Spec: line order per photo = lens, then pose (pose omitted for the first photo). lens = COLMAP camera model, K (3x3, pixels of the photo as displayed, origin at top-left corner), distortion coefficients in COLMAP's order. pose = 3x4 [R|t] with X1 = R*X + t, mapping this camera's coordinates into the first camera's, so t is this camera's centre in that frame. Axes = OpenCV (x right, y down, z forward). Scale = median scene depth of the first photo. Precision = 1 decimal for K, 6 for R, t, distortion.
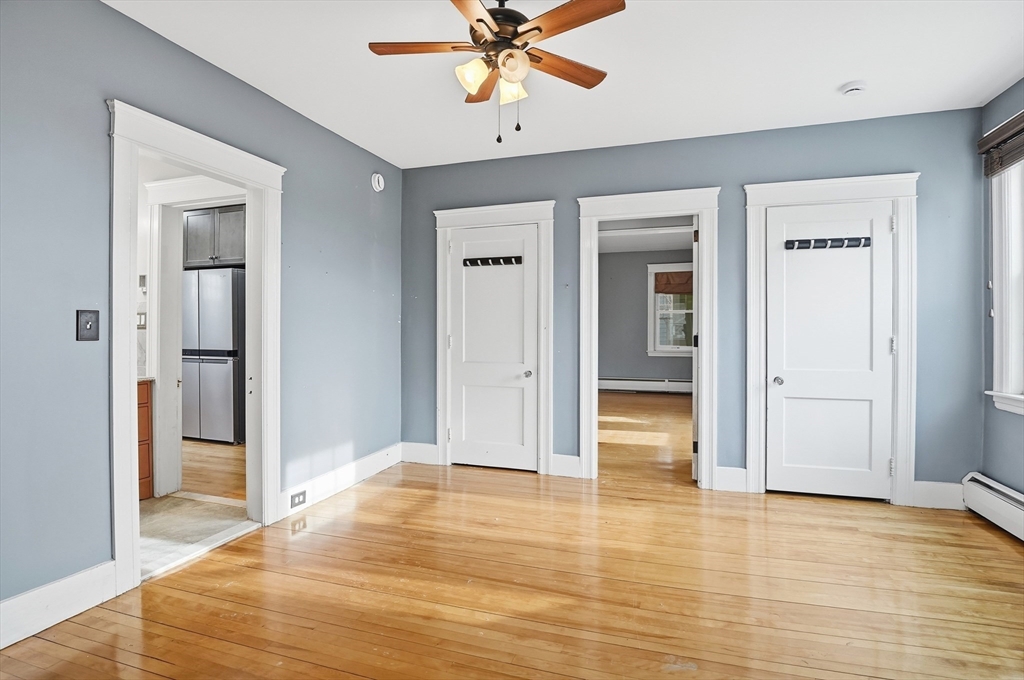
lens RADIAL K [[517.3, 0, 505.3], [0, 517.3, 338.3], [0, 0, 1]] dist [-0.018831, -0.000591]
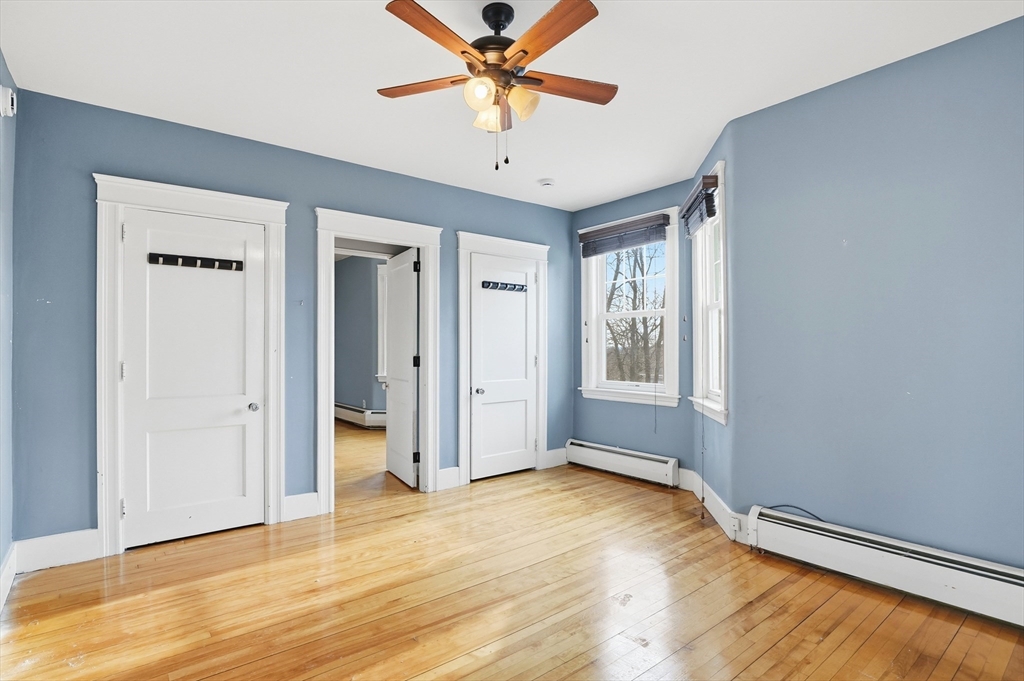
lens RADIAL K [[510.0, 0, 516.7], [0, 510.0, 347.0], [0, 0, 1]] dist [-0.016028, -0.000646]
pose [[0.537362, -0.001095, 0.843351, -0.463830], [0.016622, 0.999819, -0.009293, -0.012193], [-0.843188, 0.019012, 0.537283, 0.244183]]
